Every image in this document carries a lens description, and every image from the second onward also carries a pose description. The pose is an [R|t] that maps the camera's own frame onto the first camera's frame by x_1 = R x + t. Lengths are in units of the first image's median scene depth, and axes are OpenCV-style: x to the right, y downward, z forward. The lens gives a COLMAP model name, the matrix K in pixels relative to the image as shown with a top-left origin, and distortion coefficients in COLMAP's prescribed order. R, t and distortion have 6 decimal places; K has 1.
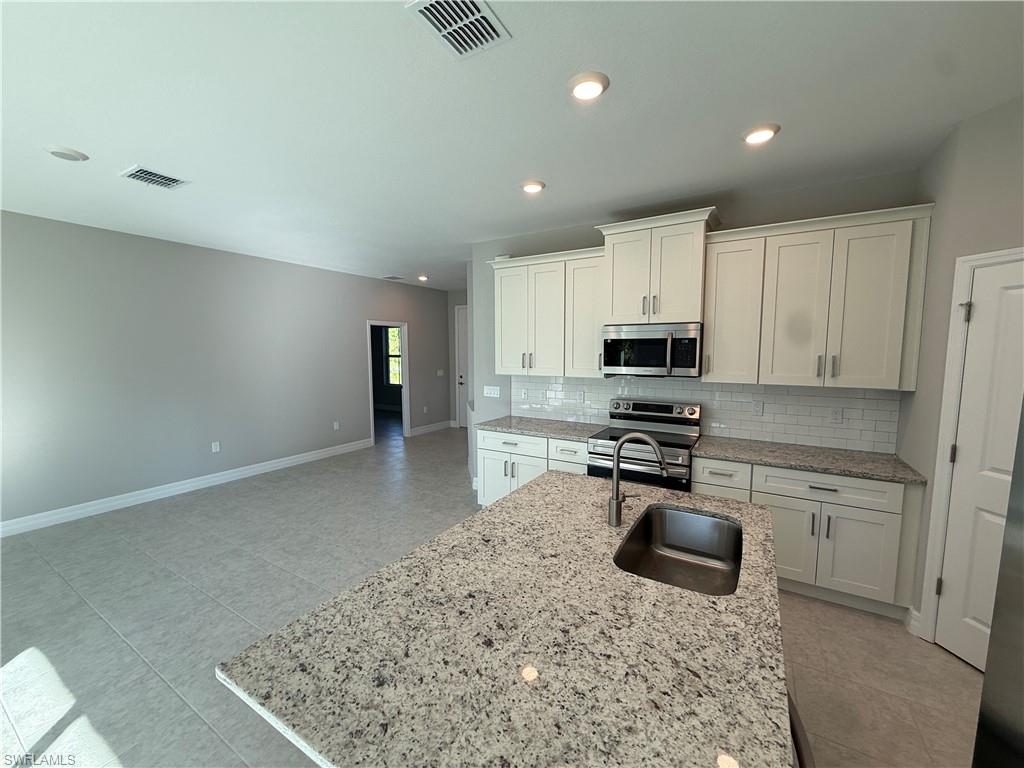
lens RADIAL K [[408.1, 0, 509.2], [0, 408.1, 386.6], [0, 0, 1]] dist [0.000152, -0.000223]
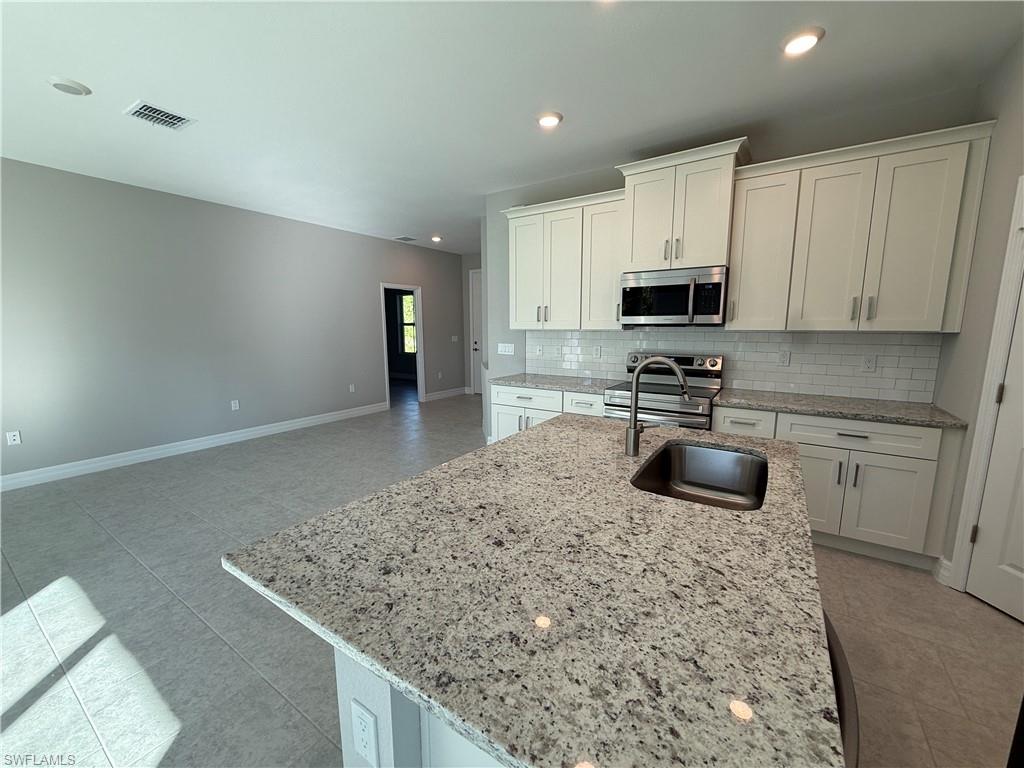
lens RADIAL K [[408.1, 0, 509.2], [0, 408.1, 386.6], [0, 0, 1]] dist [0.000152, -0.000223]
pose [[0.999296, 0.003216, -0.037366, 0.003158], [-0.001048, 0.998322, 0.057904, 0.081112], [0.037489, -0.057824, 0.997623, 0.025348]]
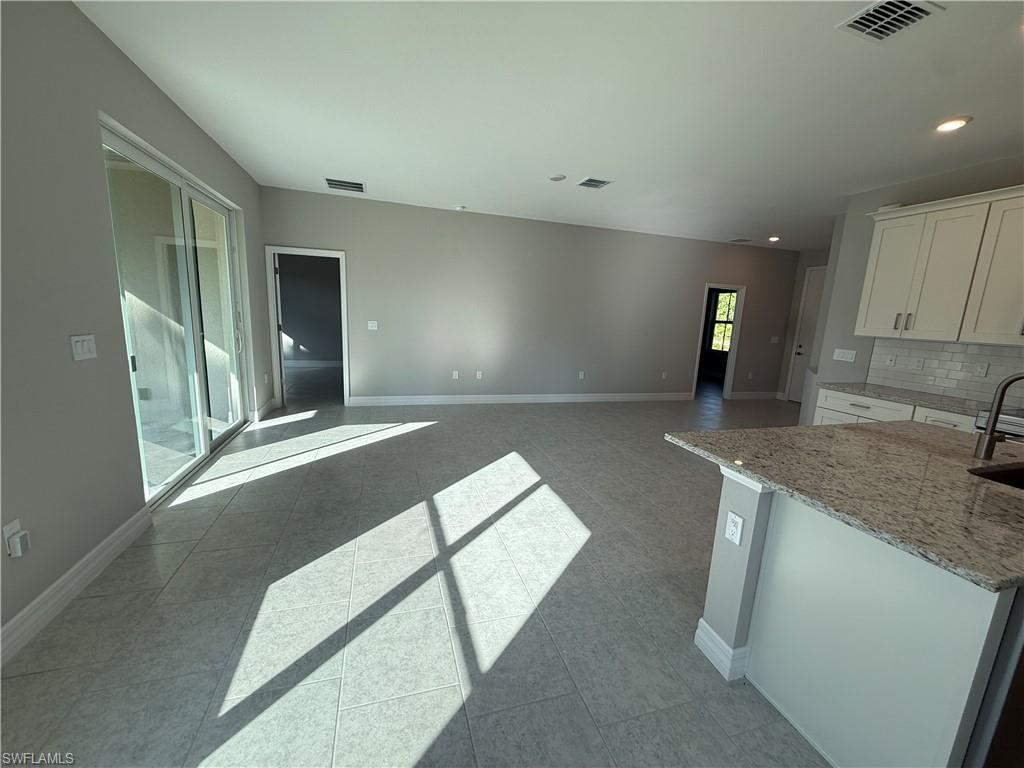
lens RADIAL K [[408.1, 0, 509.2], [0, 408.1, 386.6], [0, 0, 1]] dist [0.000152, -0.000223]
pose [[0.747951, 0.155073, -0.645385, -0.003407], [-0.108970, 0.987821, 0.111065, 0.113149], [0.654748, -0.012744, 0.755740, -0.399659]]
